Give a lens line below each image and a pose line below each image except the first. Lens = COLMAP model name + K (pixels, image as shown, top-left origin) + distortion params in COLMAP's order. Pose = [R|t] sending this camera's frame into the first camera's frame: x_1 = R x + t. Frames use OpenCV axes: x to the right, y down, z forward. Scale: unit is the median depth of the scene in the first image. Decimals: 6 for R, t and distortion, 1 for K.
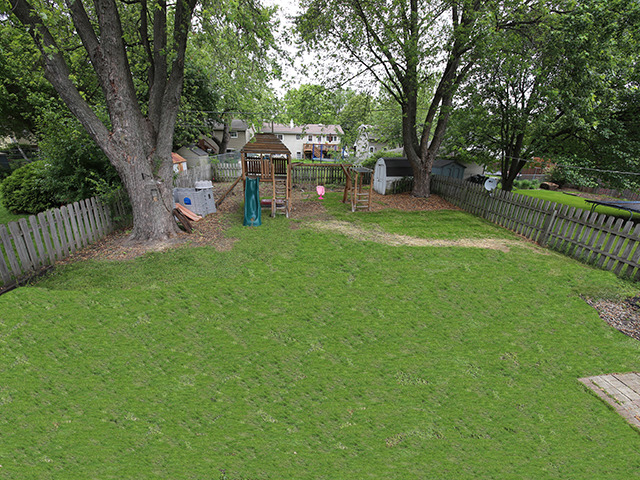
lens RADIAL K [[256.9, 0, 320.0], [0, 256.9, 240.0], [0, 0, 1]] dist [-0.000623, -0.000208]
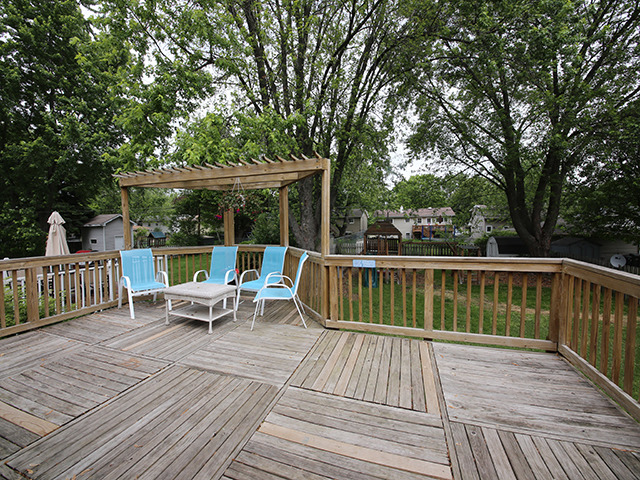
lens RADIAL K [[256.9, 0, 320.0], [0, 256.9, 240.0], [0, 0, 1]] dist [-0.000623, -0.000208]
pose [[0.916829, -0.016071, -0.398958, 0.010118], [-0.104902, 0.954393, -0.279516, 0.040251], [0.385254, 0.298120, 0.873329, -0.119130]]
